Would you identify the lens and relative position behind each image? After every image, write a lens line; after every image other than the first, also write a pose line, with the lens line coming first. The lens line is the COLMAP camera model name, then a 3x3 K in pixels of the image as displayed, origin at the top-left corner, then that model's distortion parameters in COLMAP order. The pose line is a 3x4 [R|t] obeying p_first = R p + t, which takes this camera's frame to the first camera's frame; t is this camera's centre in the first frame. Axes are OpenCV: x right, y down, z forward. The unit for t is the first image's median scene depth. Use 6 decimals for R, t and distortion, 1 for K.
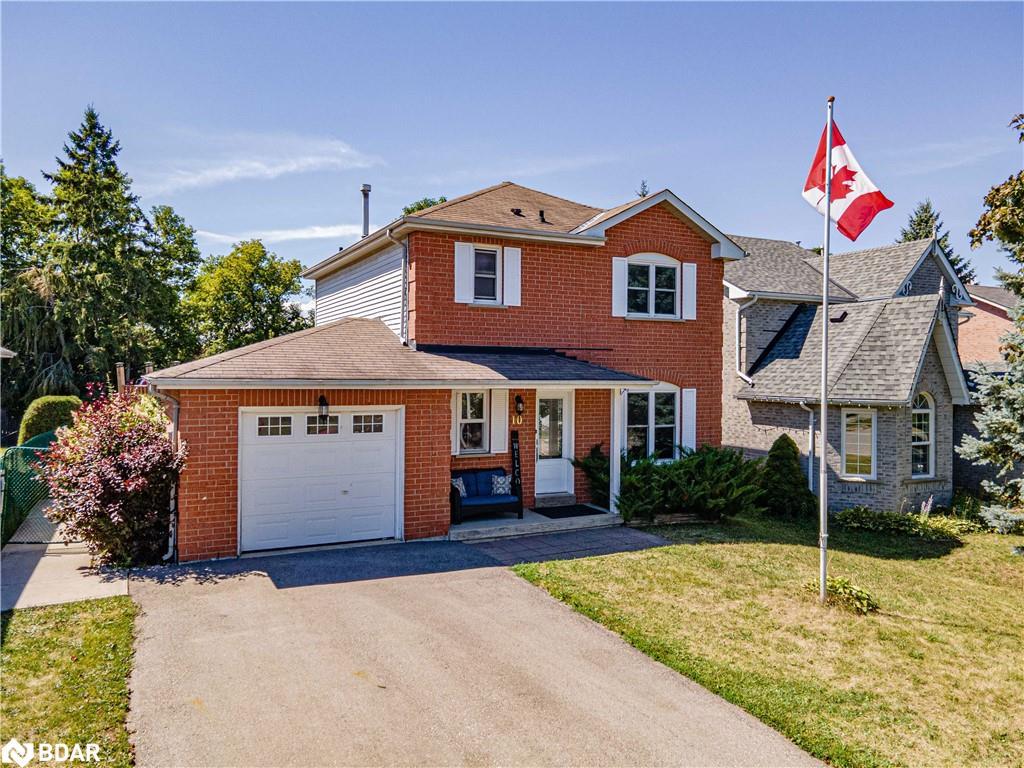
lens RADIAL K [[768.2, 0, 512.0], [0, 768.2, 384.0], [0, 0, 1]] dist [0.031916, 0.006041]
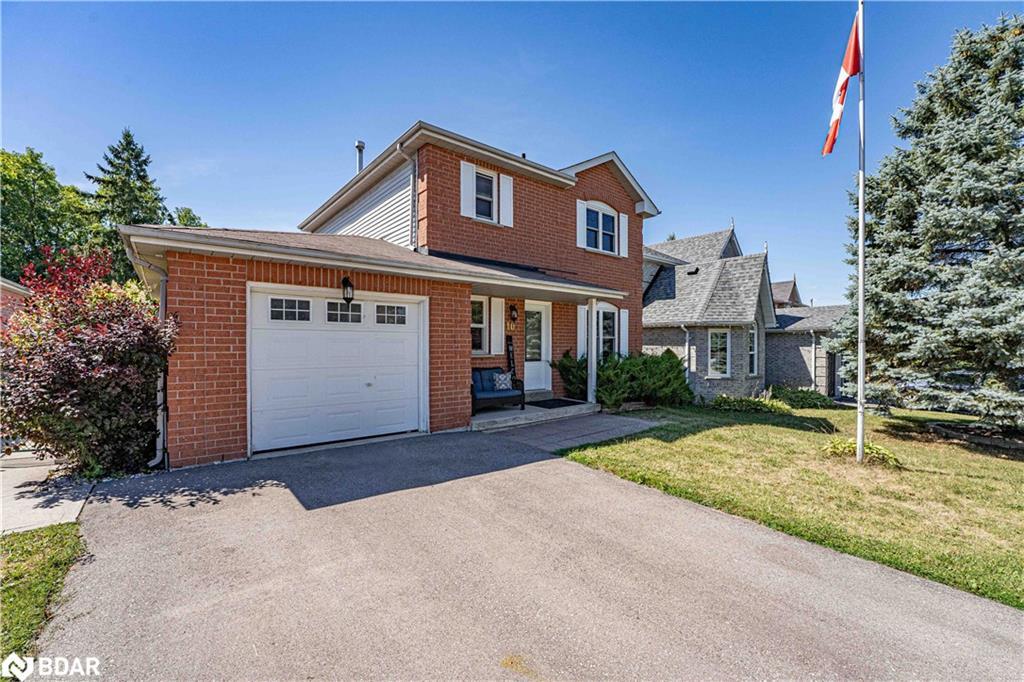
lens RADIAL K [[428.6, 0, 512.1], [0, 428.6, 352.1], [0, 0, 1]] dist [-0.026551, -0.000607]
pose [[0.975039, -0.010834, 0.221768, -0.148072], [0.010280, 0.999940, 0.003652, 0.092018], [-0.221794, -0.001281, 0.975093, 0.409645]]
